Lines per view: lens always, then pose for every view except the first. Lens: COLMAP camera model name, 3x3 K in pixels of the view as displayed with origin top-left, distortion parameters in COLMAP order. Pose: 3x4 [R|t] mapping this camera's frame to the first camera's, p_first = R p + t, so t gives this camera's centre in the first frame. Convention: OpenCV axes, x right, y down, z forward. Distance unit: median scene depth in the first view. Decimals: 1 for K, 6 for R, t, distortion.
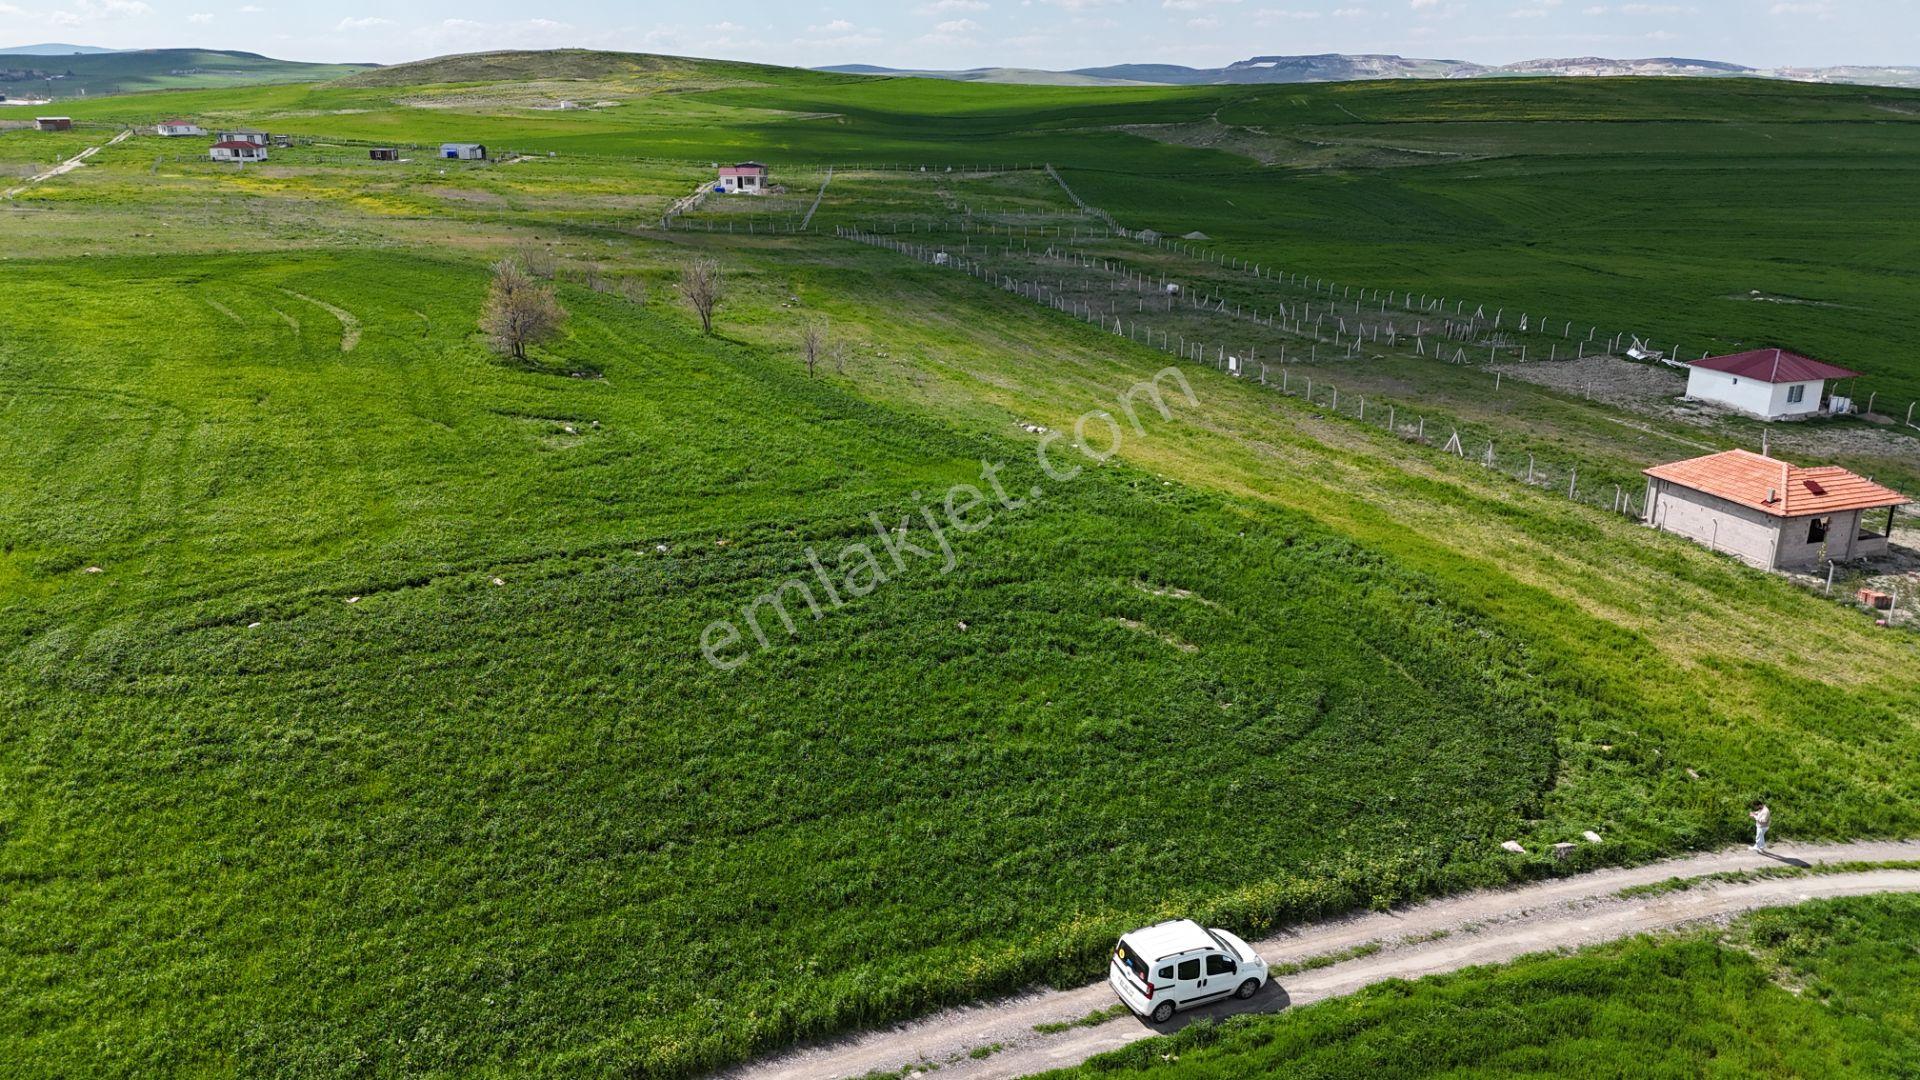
lens RADIAL K [[1415.1, 0, 955.3], [0, 1415.1, 539.1], [0, 0, 1]] dist [0.079756, -0.077772]
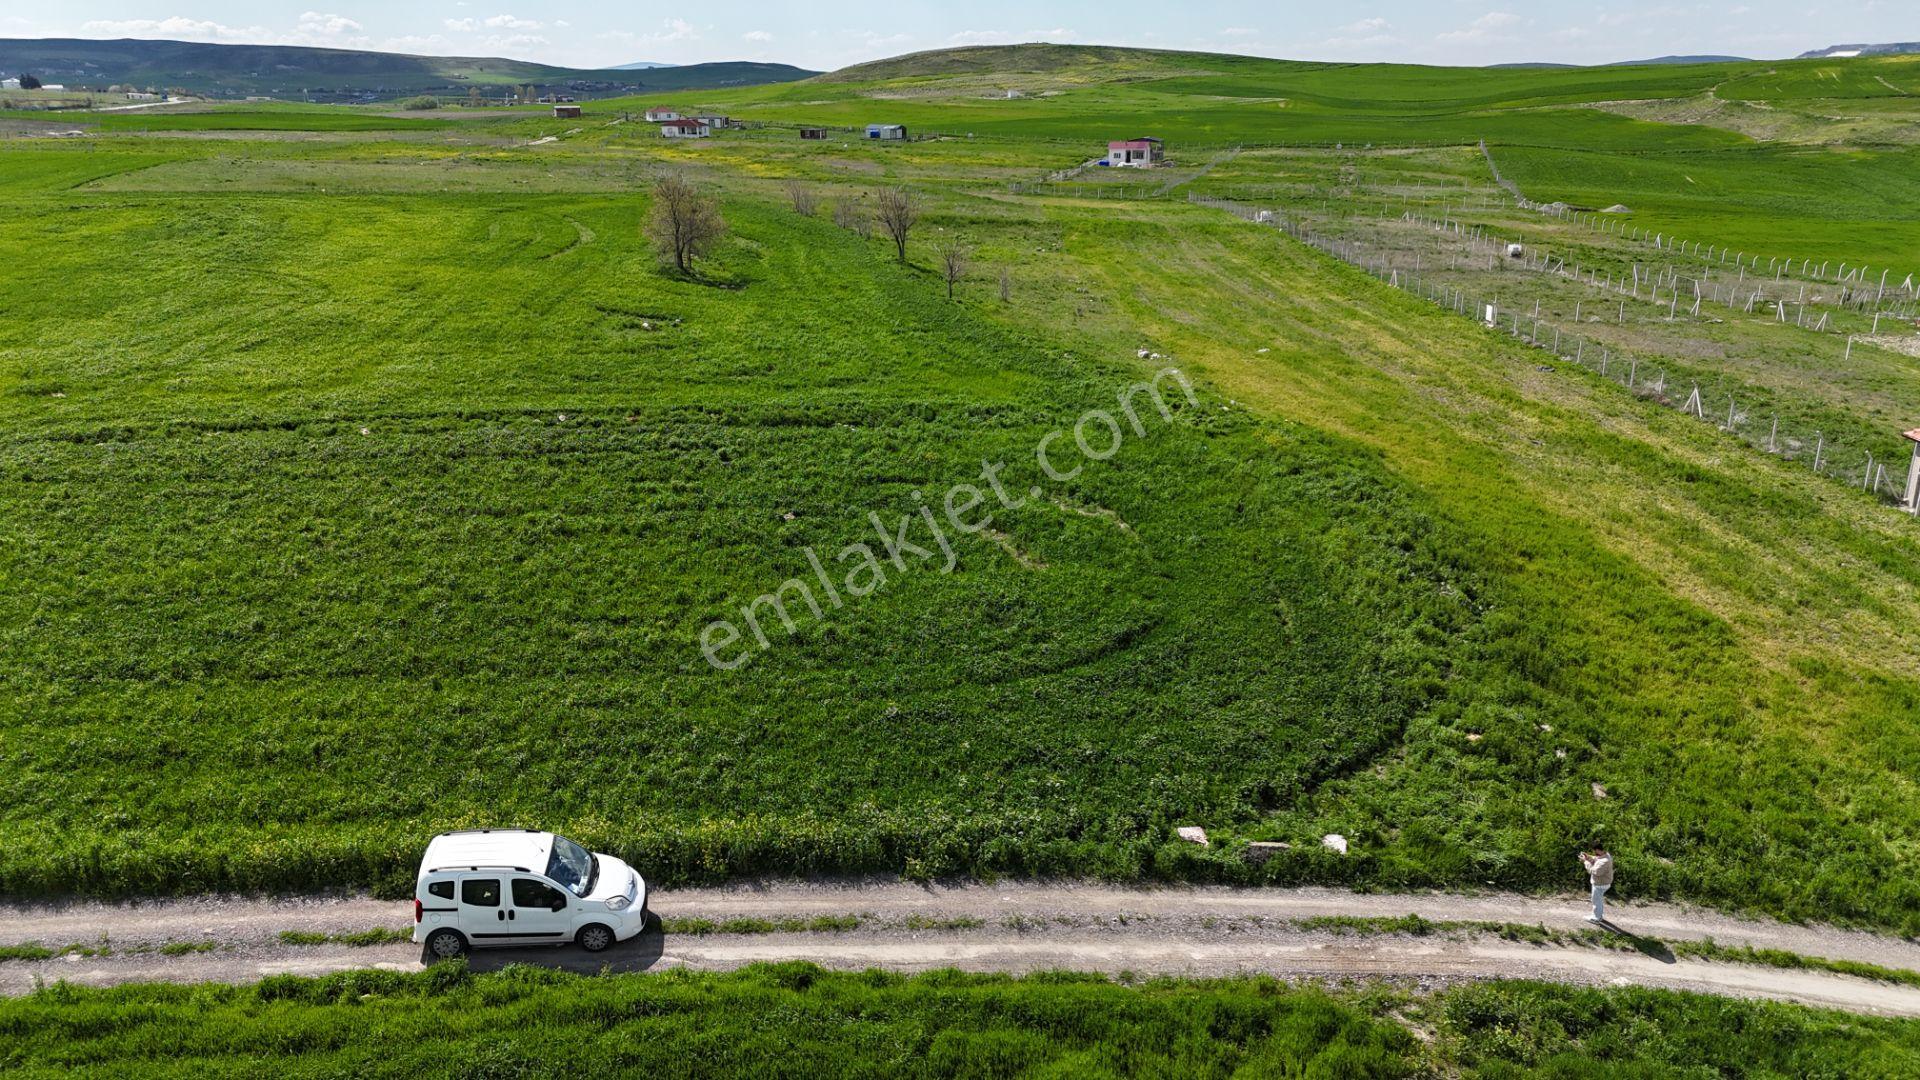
lens RADIAL K [[1415.1, 0, 956.6], [0, 1415.1, 538.0], [0, 0, 1]] dist [0.079756, -0.077772]
pose [[0.945502, 0.089549, -0.313062, 0.304793], [-0.090879, 0.995808, 0.010374, 0.047203], [0.312679, 0.018642, 0.949676, 0.193194]]
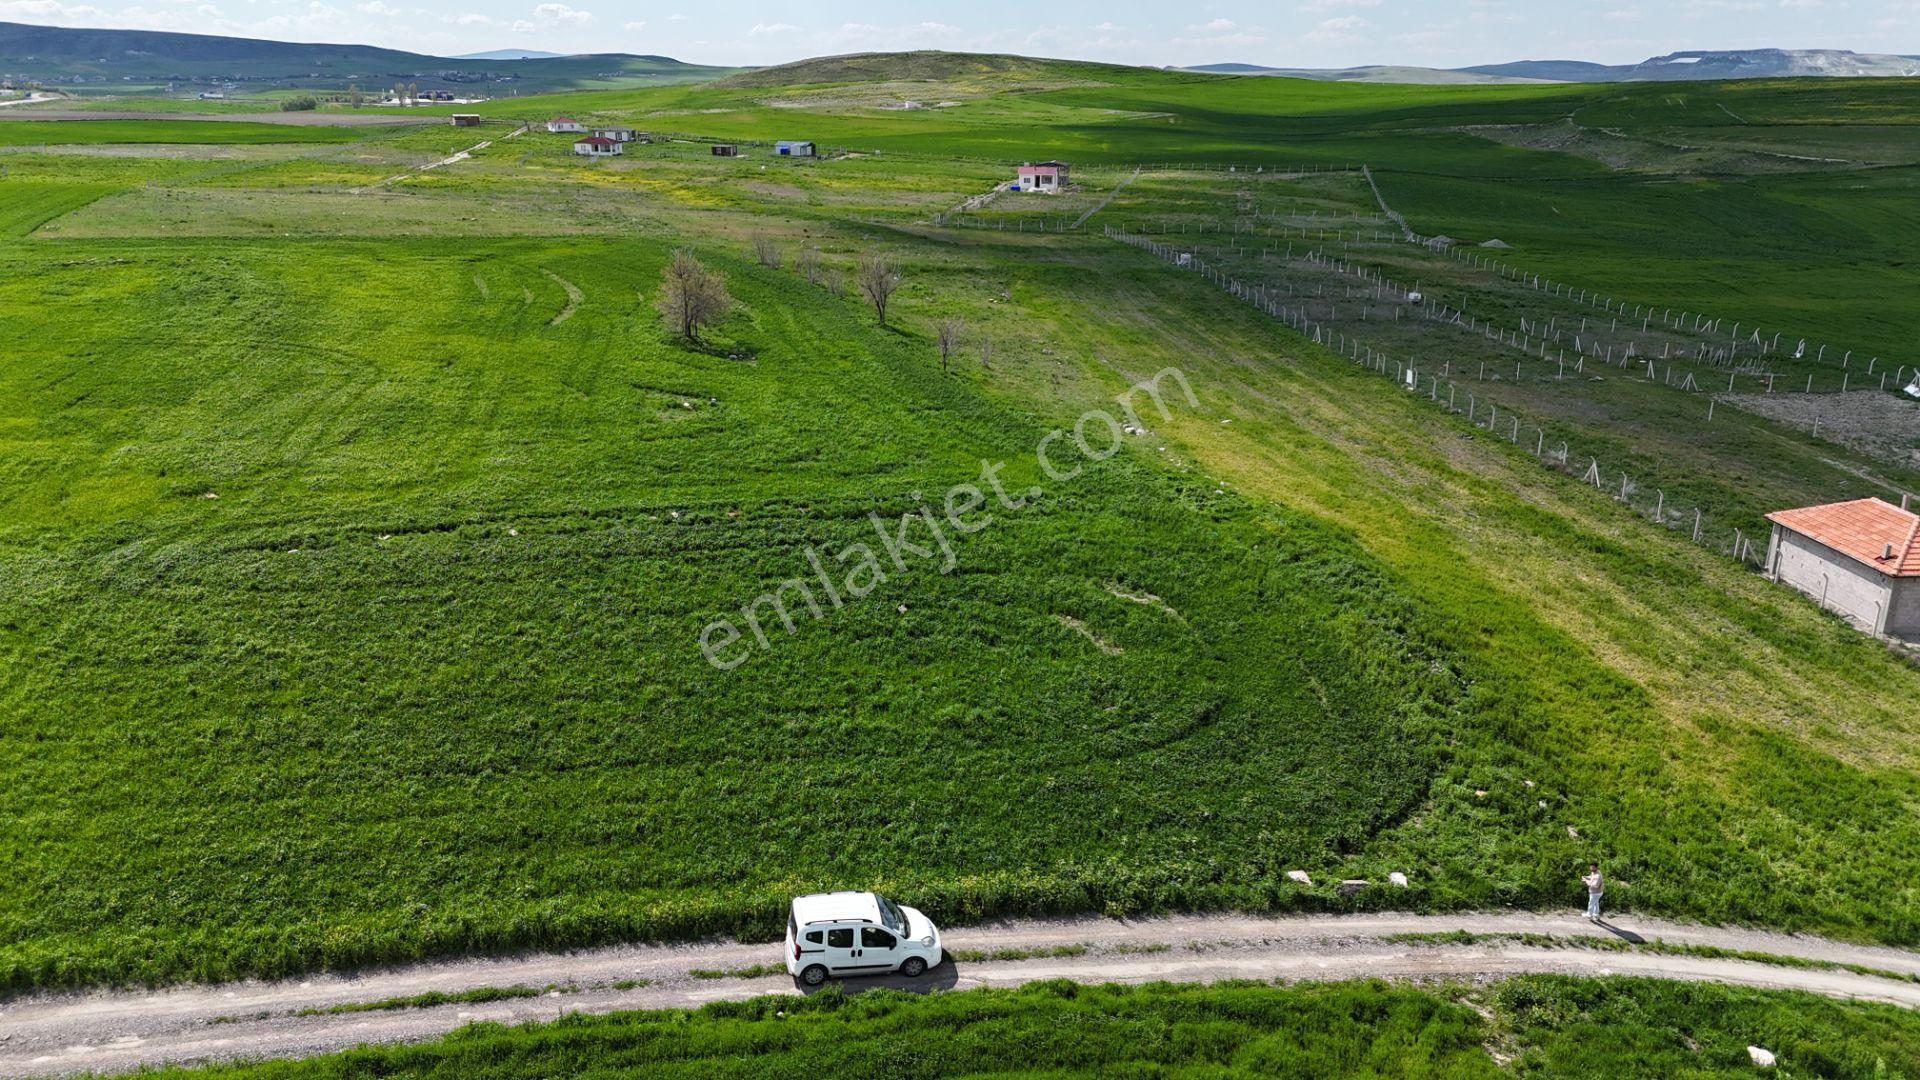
lens RADIAL K [[1415.1, 0, 955.0], [0, 1415.1, 540.8], [0, 0, 1]] dist [0.079756, -0.077772]
pose [[0.968676, 0.078041, -0.235748, 0.235321], [-0.077754, 0.996917, 0.010526, -0.001700], [0.235843, 0.008134, 0.971757, 0.005787]]
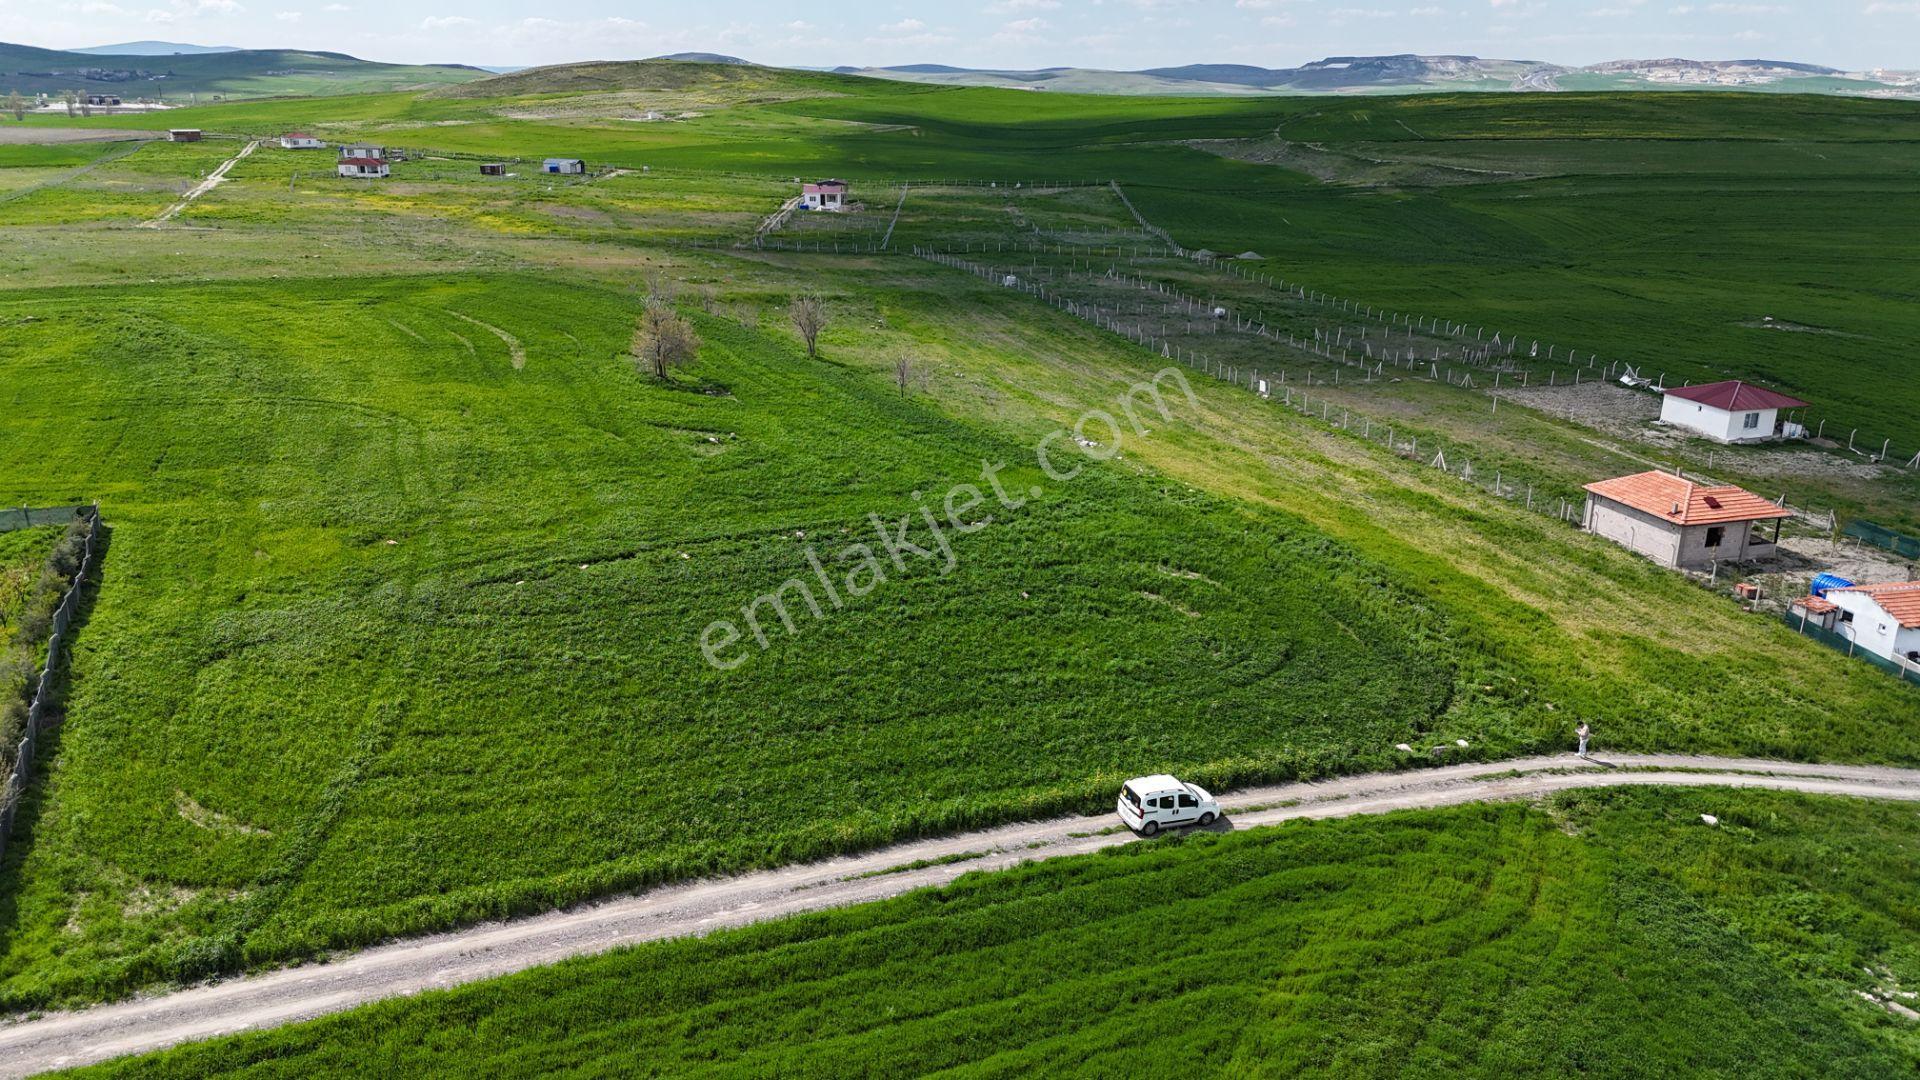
lens RADIAL K [[1415.1, 0, 950.7], [0, 1415.1, 546.1], [0, 0, 1]] dist [0.079756, -0.077772]
pose [[0.998765, 0.017949, -0.046336, -0.003907], [-0.017673, 0.999824, 0.006366, 0.006281], [0.046442, -0.005540, 0.998906, -0.293258]]
